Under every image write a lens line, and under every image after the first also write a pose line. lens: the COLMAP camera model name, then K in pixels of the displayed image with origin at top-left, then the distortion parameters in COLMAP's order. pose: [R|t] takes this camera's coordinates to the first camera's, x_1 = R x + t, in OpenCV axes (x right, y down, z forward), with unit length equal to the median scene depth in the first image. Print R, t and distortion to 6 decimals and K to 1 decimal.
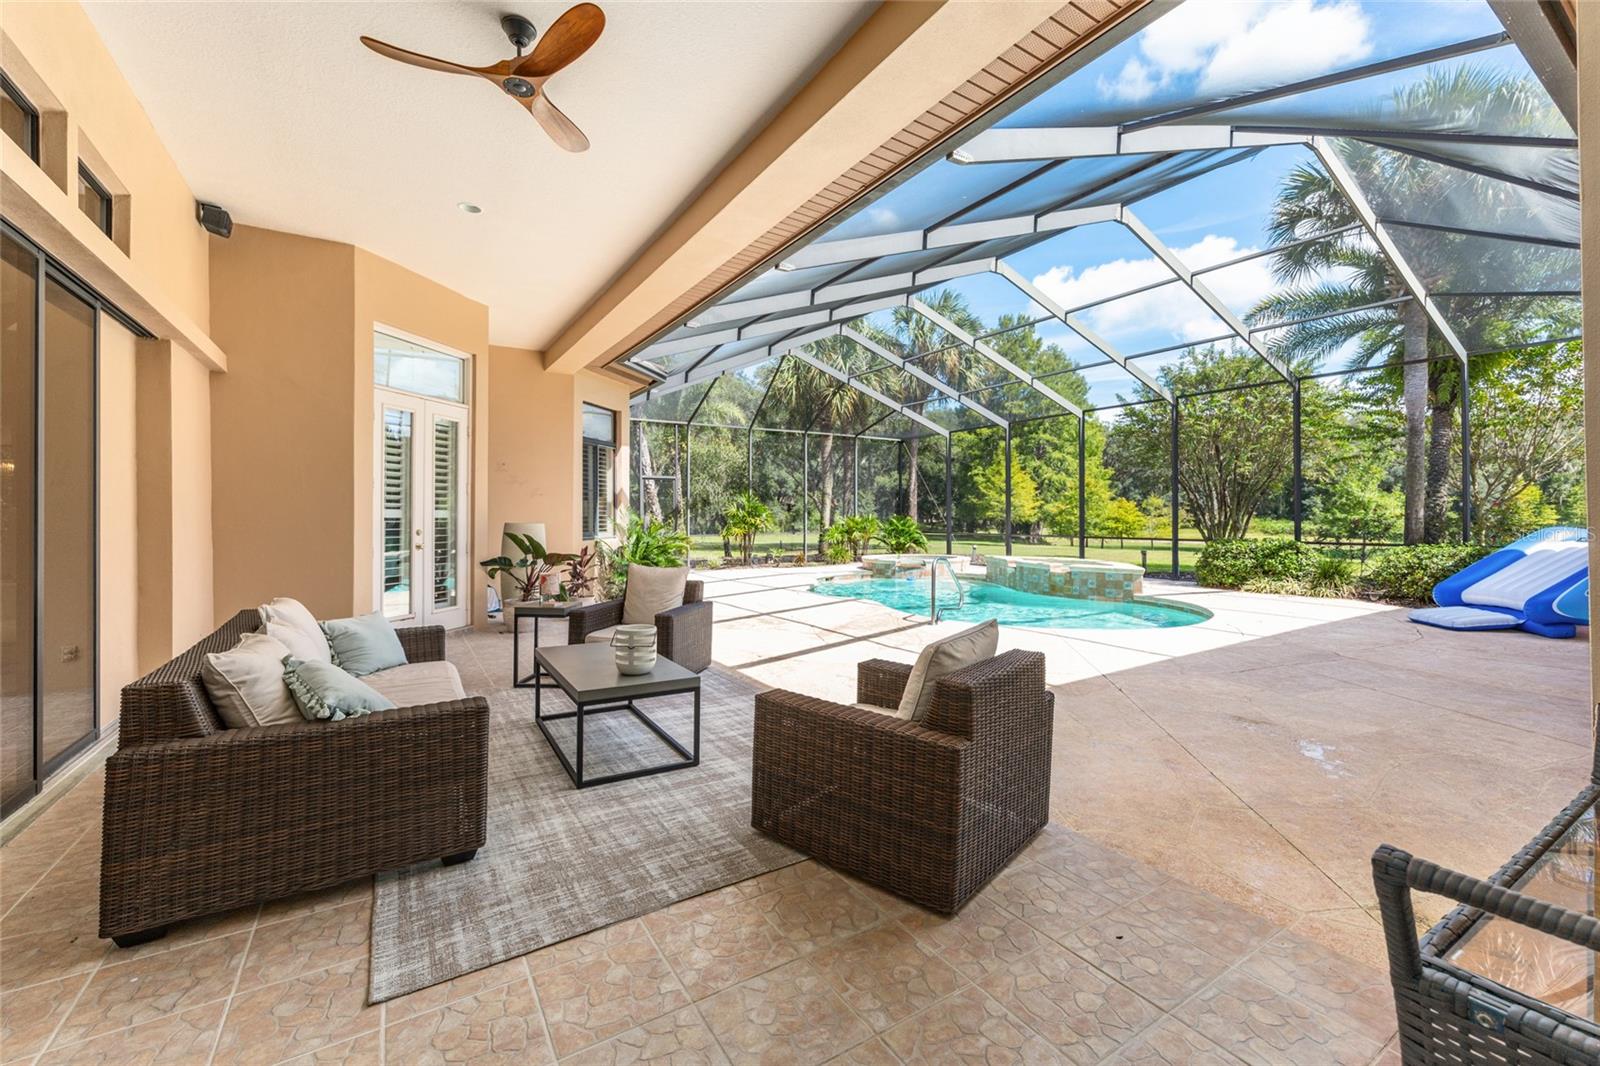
lens RADIAL K [[651.8, 0, 806.4], [0, 651.8, 521.8], [0, 0, 1]] dist [0.005804, 0.001005]
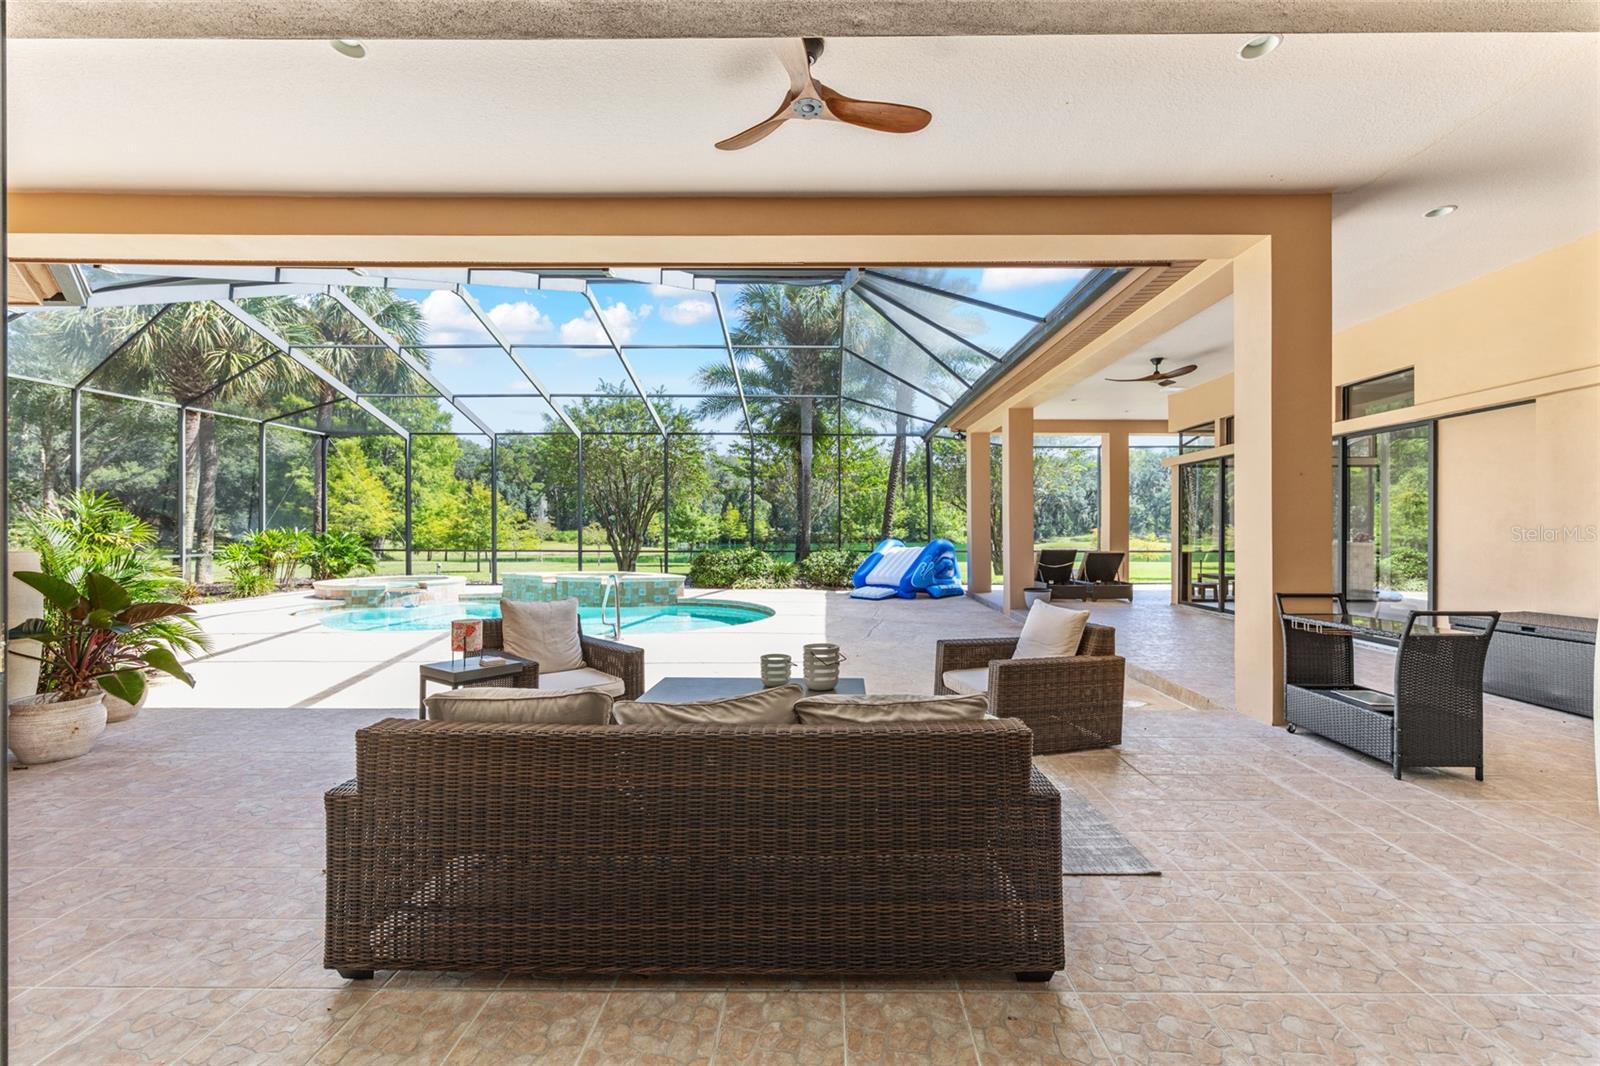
lens RADIAL K [[651.8, 0, 809.6], [0, 651.8, 550.0], [0, 0, 1]] dist [0.005804, 0.001005]
pose [[0.556243, -0.023369, 0.830691, -0.275710], [0.002831, 0.999652, 0.026226, -0.005276], [-0.831015, -0.012236, 0.556116, 0.111412]]
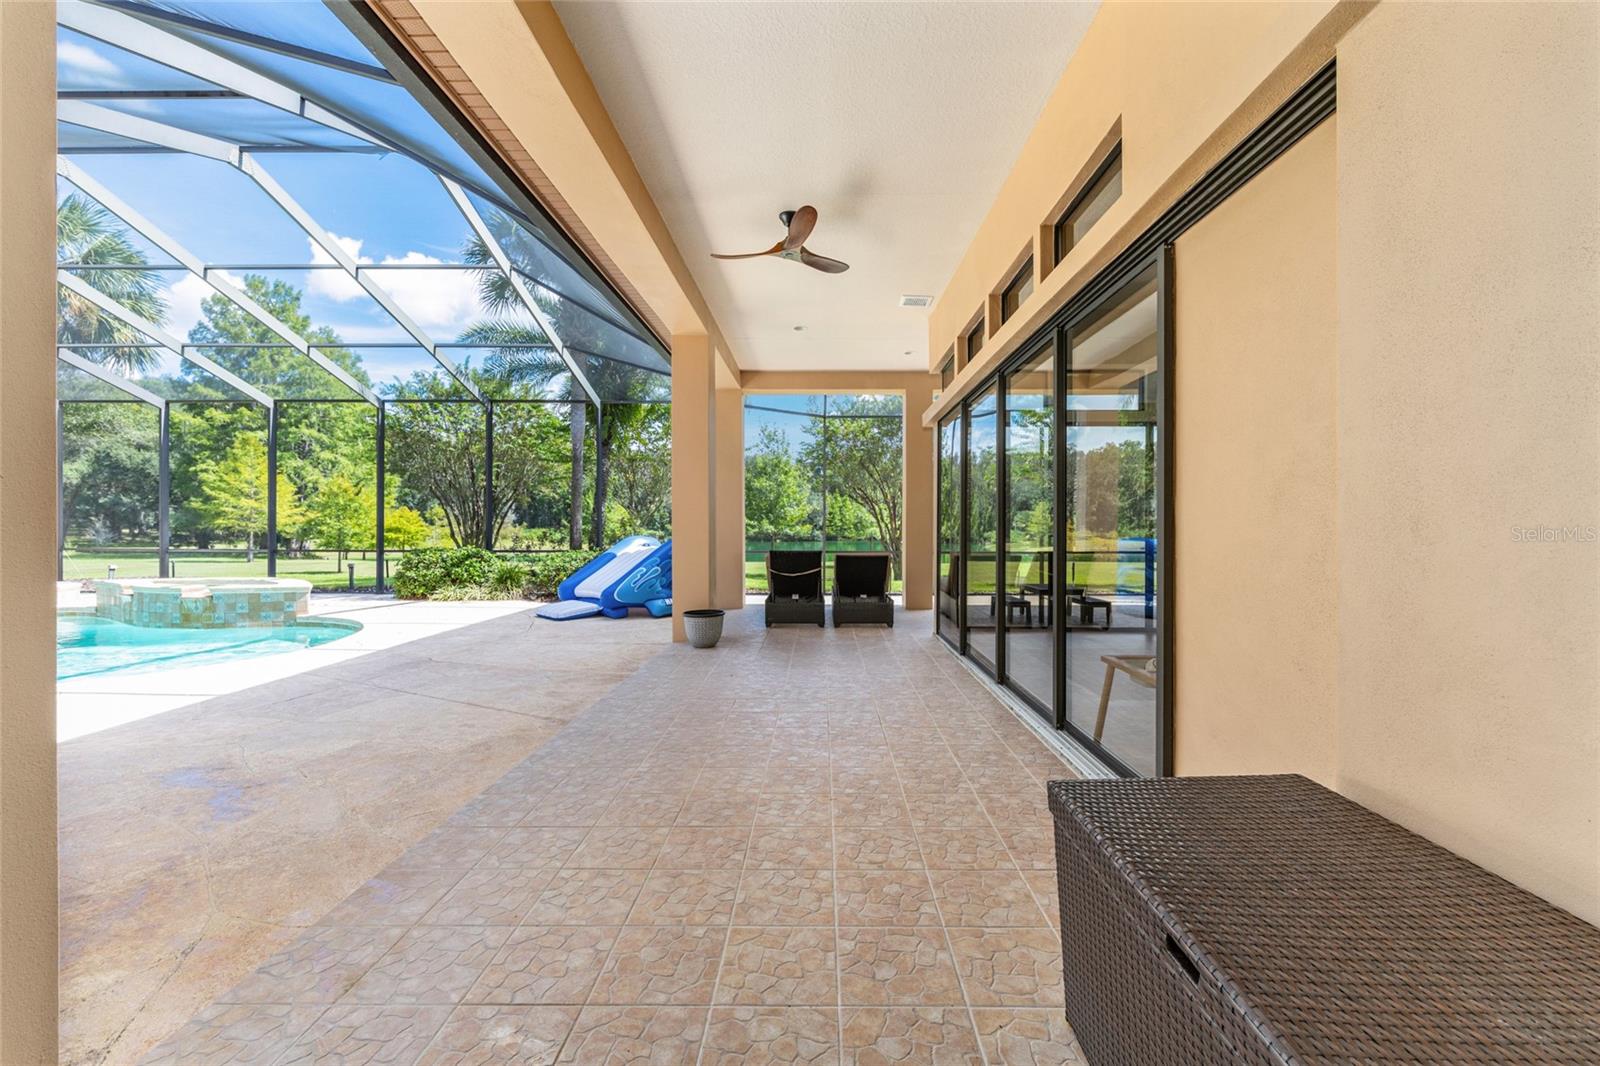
lens RADIAL K [[651.8, 0, 799.0], [0, 651.8, 524.2], [0, 0, 1]] dist [0.005804, 0.001005]
pose [[0.571684, 0.009722, 0.820416, 0.133777], [0.000864, 0.999922, -0.012451, 0.000994], [-0.820473, 0.007826, 0.571631, -0.032240]]
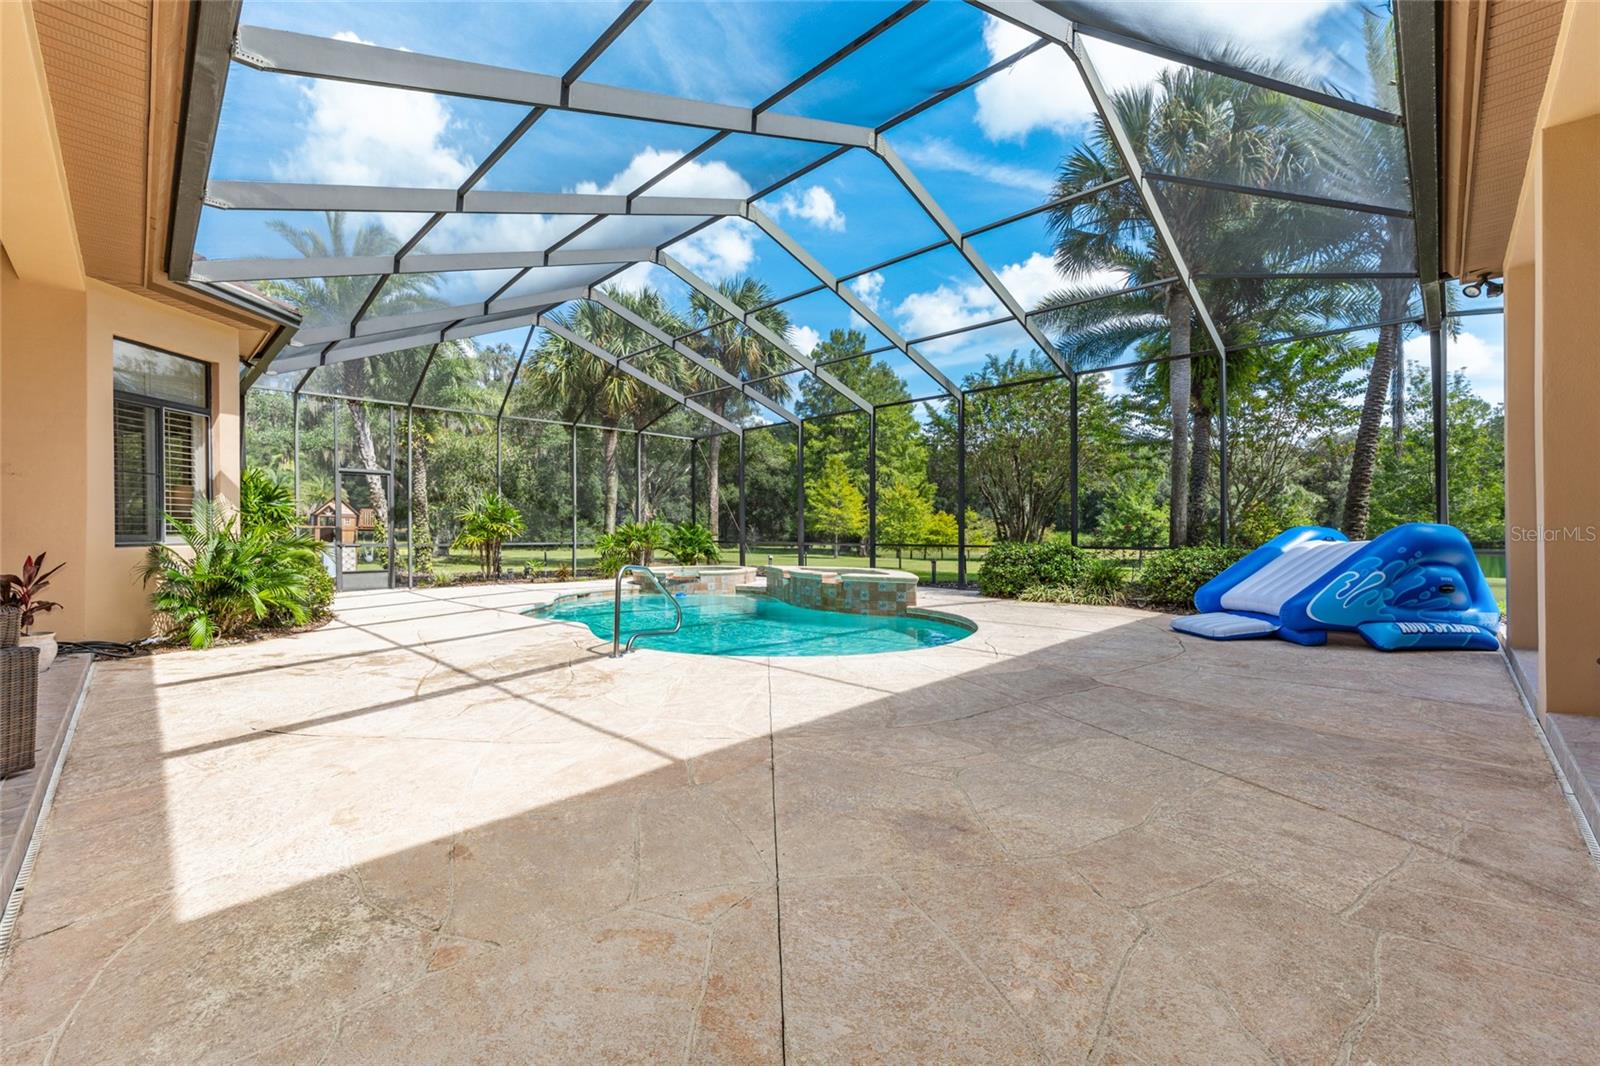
lens RADIAL K [[651.8, 0, 799.6], [0, 651.8, 542.0], [0, 0, 1]] dist [0.005804, 0.001005]
pose [[0.975838, -0.002821, 0.218478, 0.134458], [0.001238, 0.999972, 0.007379, 0.013984], [-0.218493, -0.006931, 0.975814, 0.142453]]
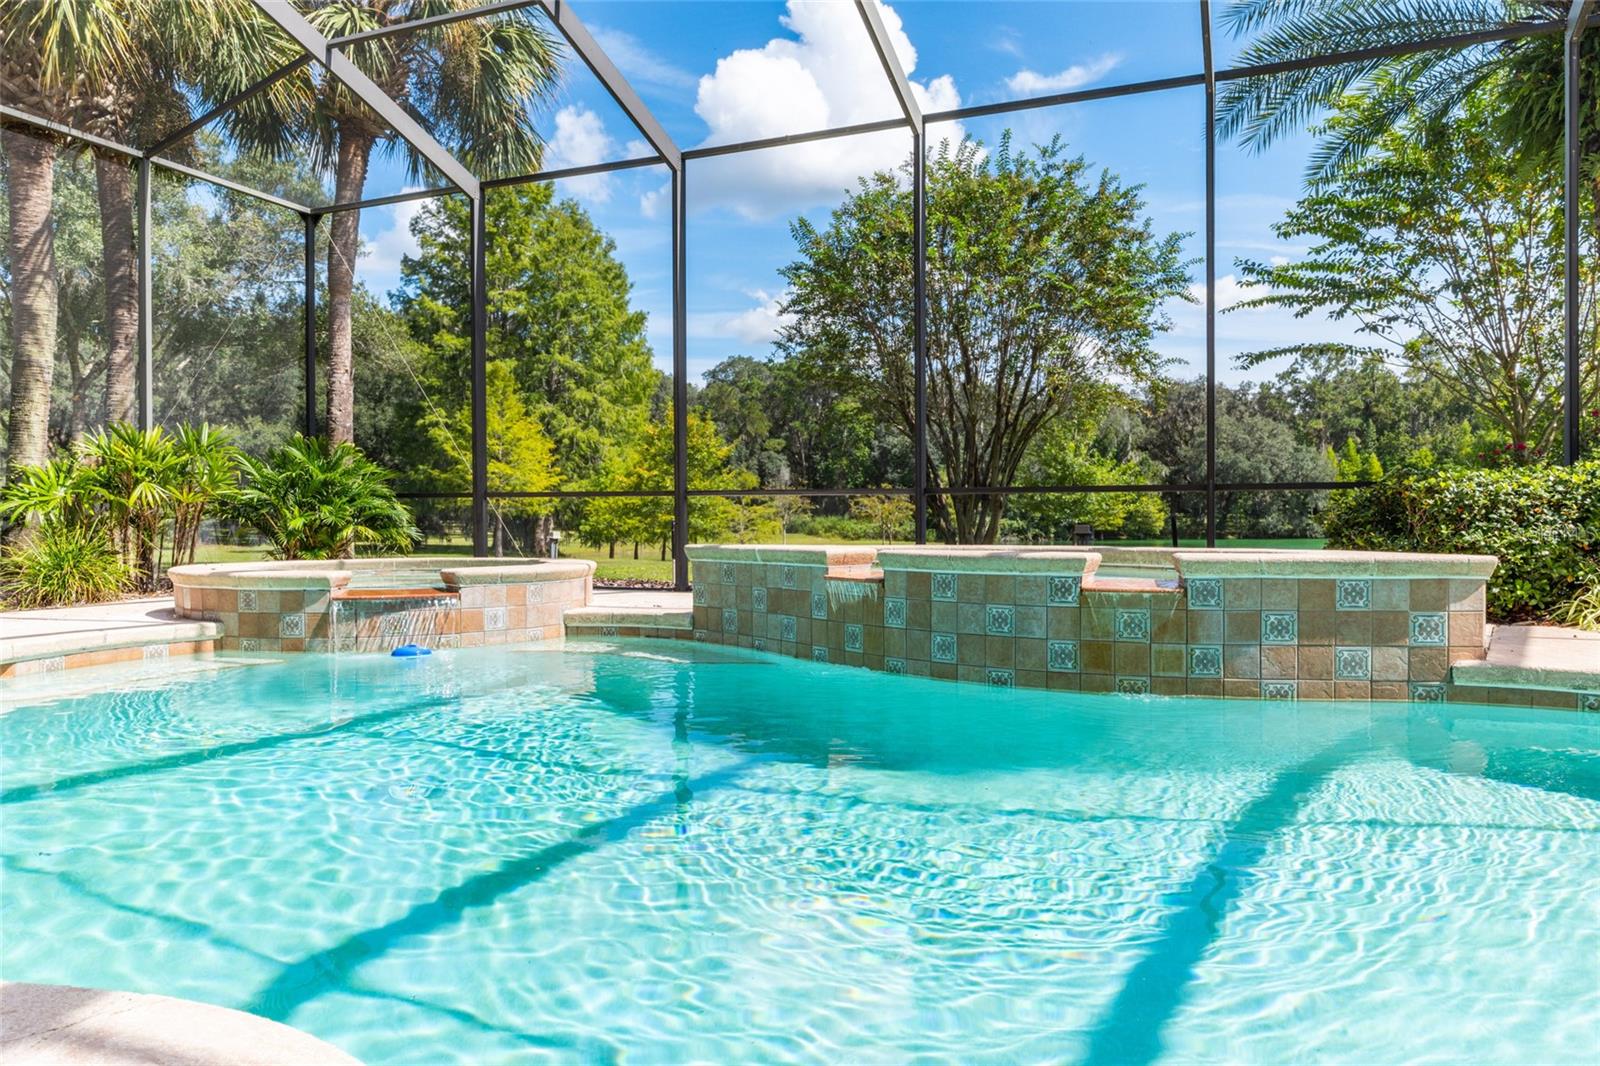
lens RADIAL K [[1067.2, 0, 793.2], [0, 1067.2, 540.5], [0, 0, 1]] dist [0.004973, 0.001373]
pose [[0.822442, -0.011162, 0.568739, 0.058497], [0.005091, 0.999912, 0.012262, 0.046807], [-0.568826, -0.007189, 0.822427, 0.641697]]
